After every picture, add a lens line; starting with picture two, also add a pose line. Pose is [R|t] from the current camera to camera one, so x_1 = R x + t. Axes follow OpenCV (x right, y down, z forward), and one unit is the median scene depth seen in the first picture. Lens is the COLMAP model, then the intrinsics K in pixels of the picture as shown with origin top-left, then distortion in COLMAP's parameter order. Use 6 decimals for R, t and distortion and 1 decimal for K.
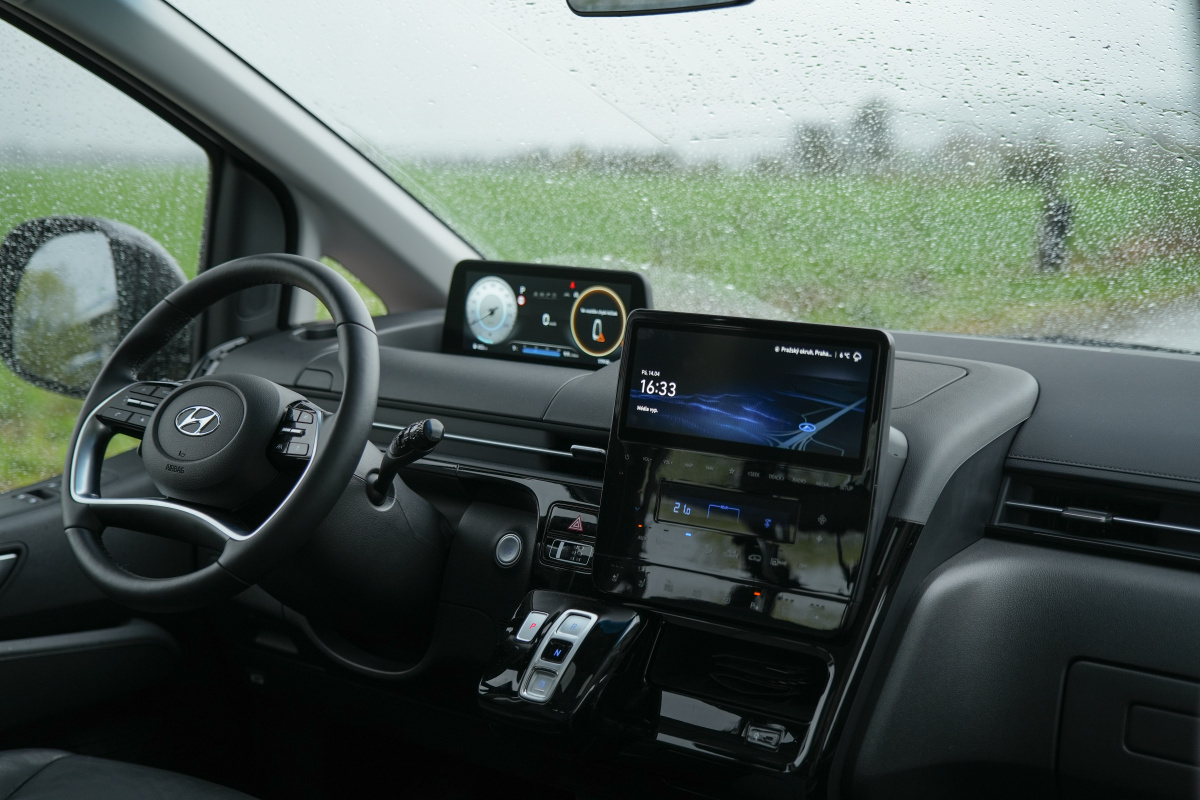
lens RADIAL K [[1798.0, 0, 600.0], [0, 1798.0, 400.2], [0, 0, 1]] dist [0.006299, 0.000000]
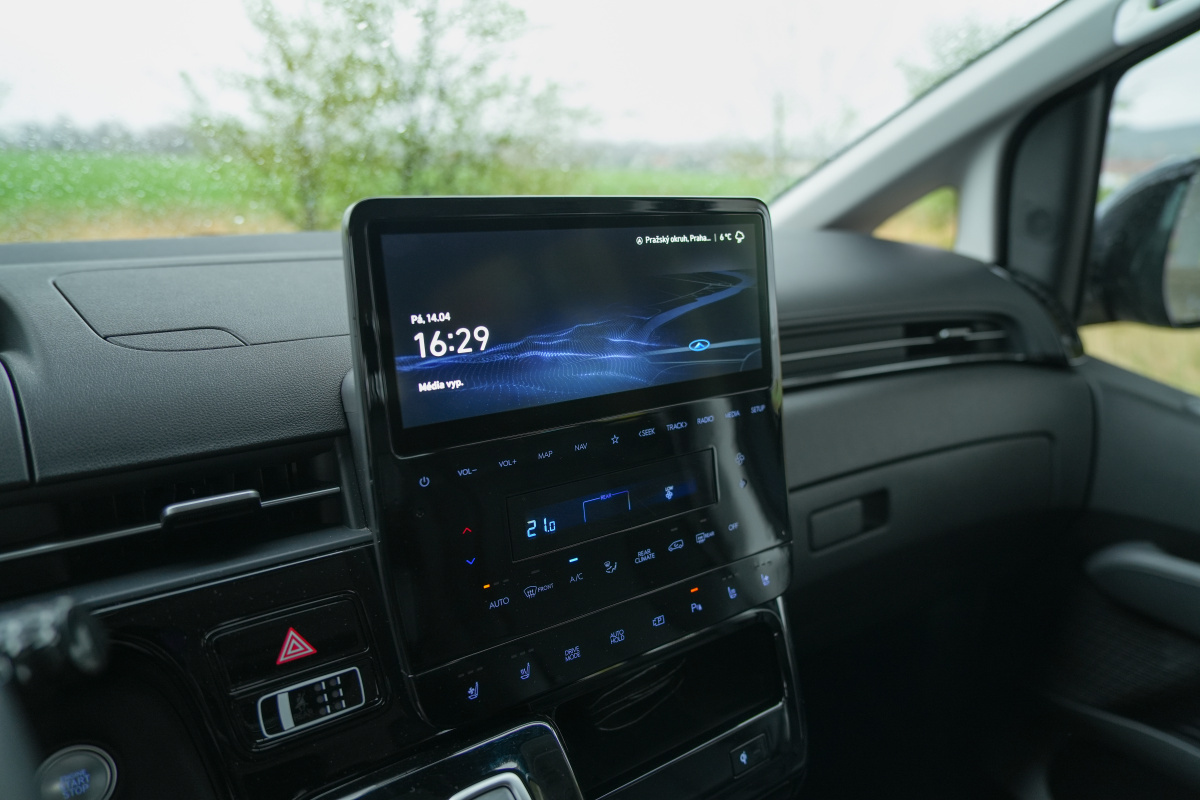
lens RADIAL K [[814.7, 0, 600.6], [0, 814.7, 398.6], [0, 0, 1]] dist [-0.002482, 0.000044]
pose [[0.280277, -0.269402, 0.921340, -0.192947], [0.120112, 0.962109, 0.244785, -0.046721], [-0.952375, 0.042056, 0.302016, 0.908578]]
